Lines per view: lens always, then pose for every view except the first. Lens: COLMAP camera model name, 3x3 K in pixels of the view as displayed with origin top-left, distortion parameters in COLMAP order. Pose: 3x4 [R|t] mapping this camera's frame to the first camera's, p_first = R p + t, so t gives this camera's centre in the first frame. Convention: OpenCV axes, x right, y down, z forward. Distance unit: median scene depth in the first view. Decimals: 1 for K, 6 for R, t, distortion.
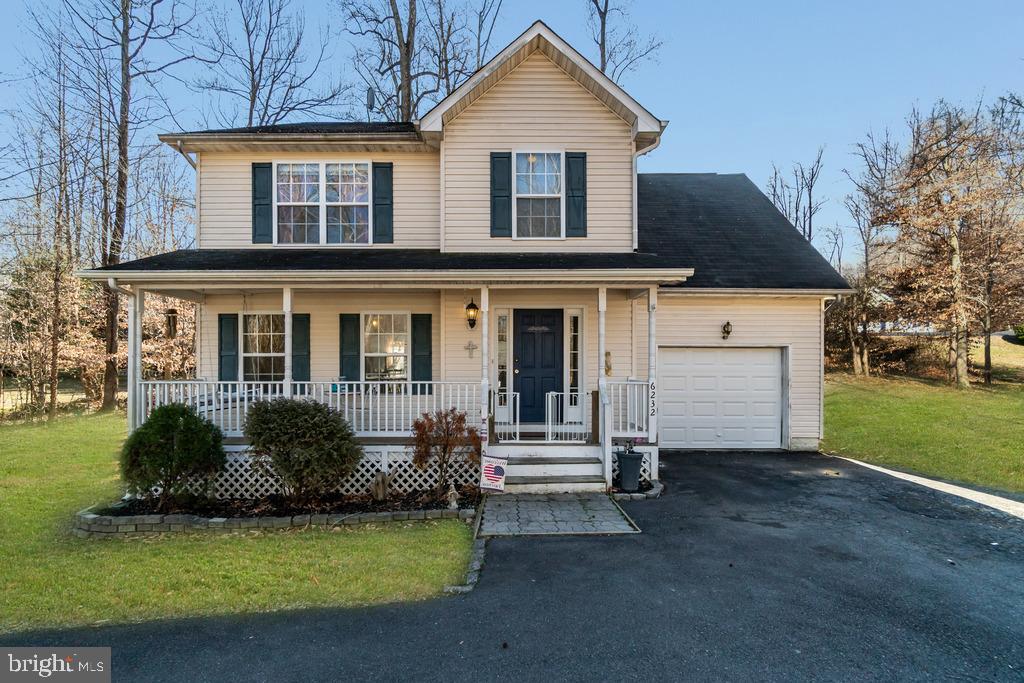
lens RADIAL K [[471.7, 0, 511.8], [0, 471.7, 369.5], [0, 0, 1]] dist [0.038551, 0.000051]
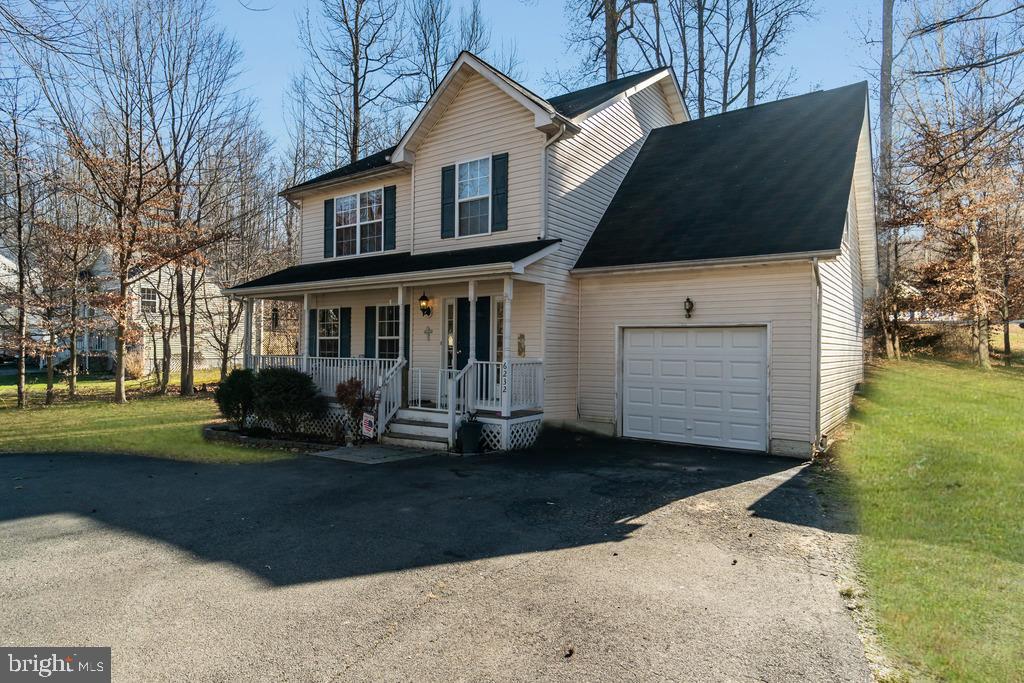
lens RADIAL K [[587.2, 0, 512.0], [0, 587.2, 341.5], [0, 0, 1]] dist [0.168122, -0.000035]
pose [[0.815552, -0.001227, -0.578682, 0.925211], [-0.008668, 0.999860, -0.014336, -0.001694], [0.578618, 0.016708, 0.815427, -0.103135]]
